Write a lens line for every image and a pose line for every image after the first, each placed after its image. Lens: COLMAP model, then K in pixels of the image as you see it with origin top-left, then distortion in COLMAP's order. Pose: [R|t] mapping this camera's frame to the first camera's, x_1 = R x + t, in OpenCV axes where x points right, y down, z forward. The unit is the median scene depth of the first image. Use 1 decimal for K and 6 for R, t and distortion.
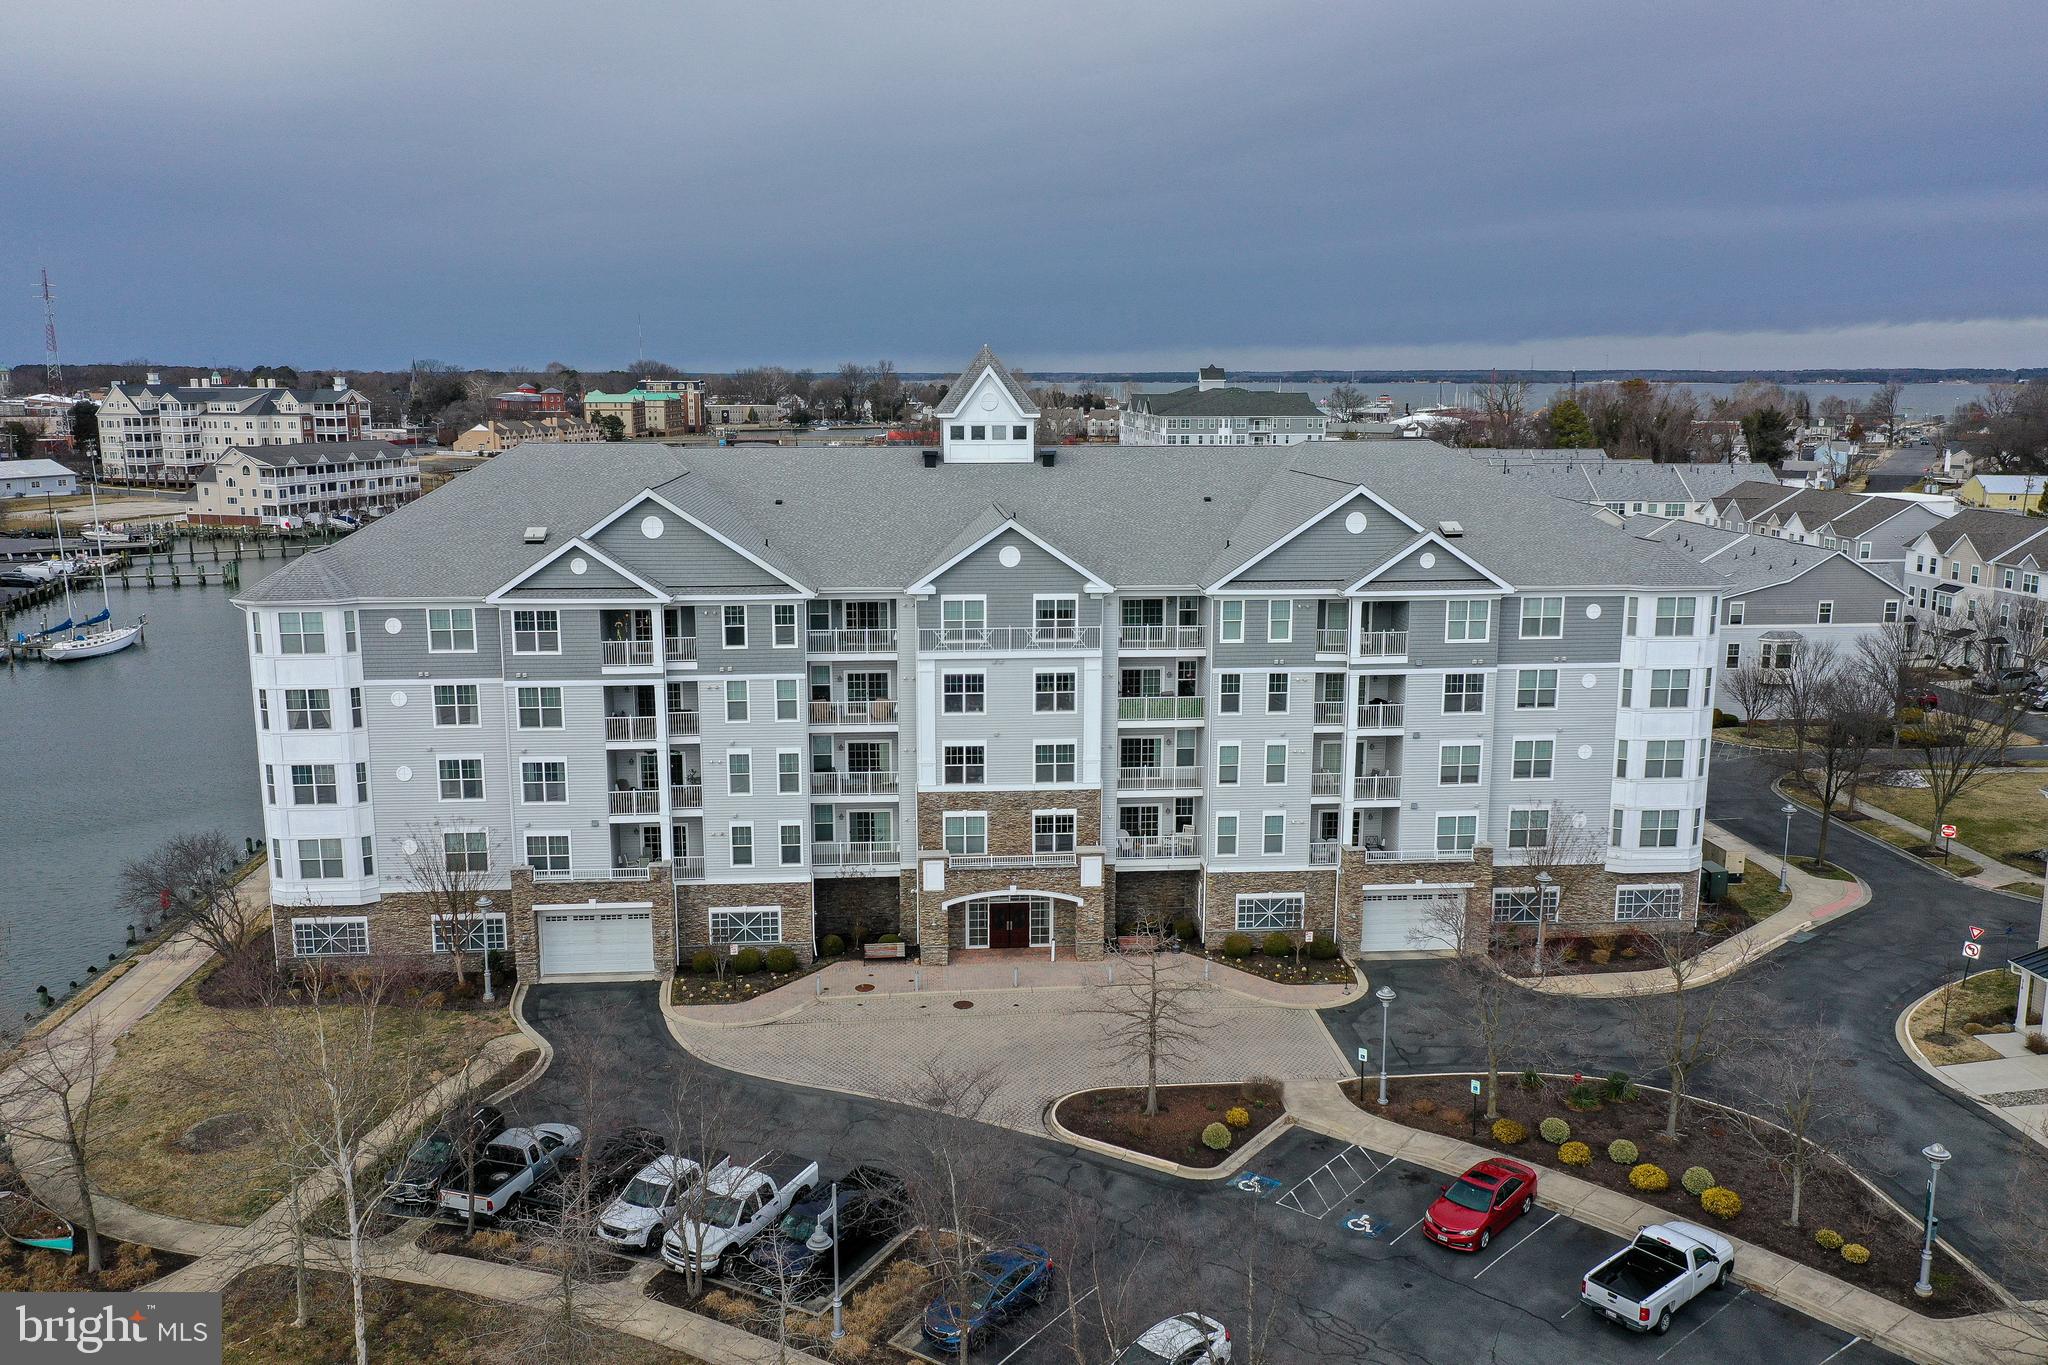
lens RADIAL K [[1633.1, 0, 1022.8], [0, 1633.1, 679.3], [0, 0, 1]] dist [0.013891, 0.007838]
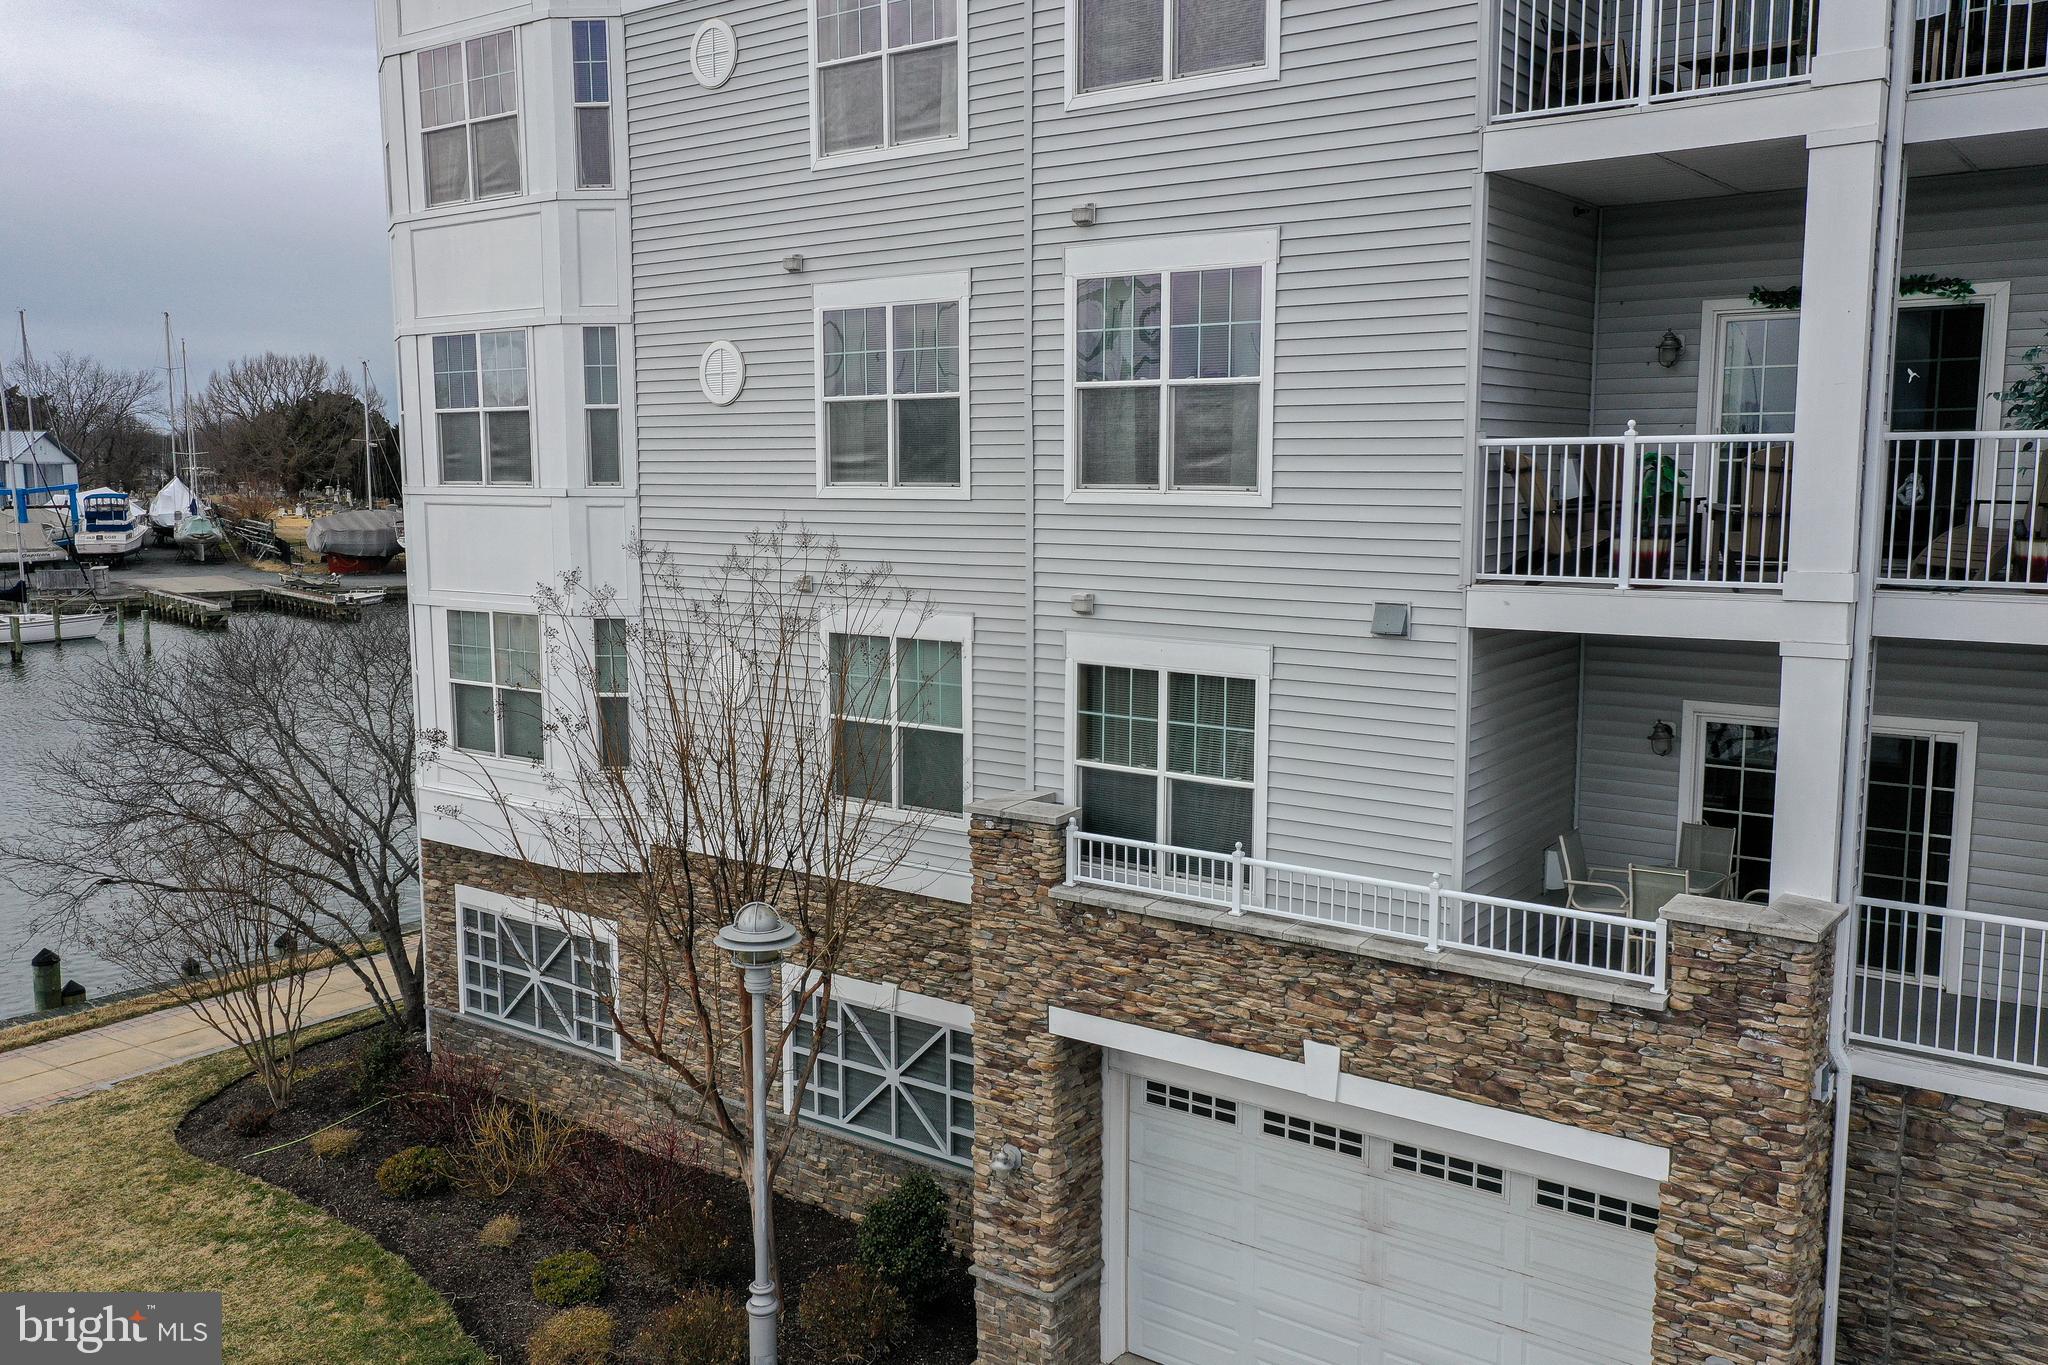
lens RADIAL K [[1679.2, 0, 1019.7], [0, 1679.2, 680.2], [0, 0, 1]] dist [0.013162, -0.001777]
pose [[0.752898, 0.081217, -0.653107, -0.167481], [-0.119078, 0.992789, -0.013814, 0.098611], [0.647275, 0.088171, 0.757140, 0.810783]]
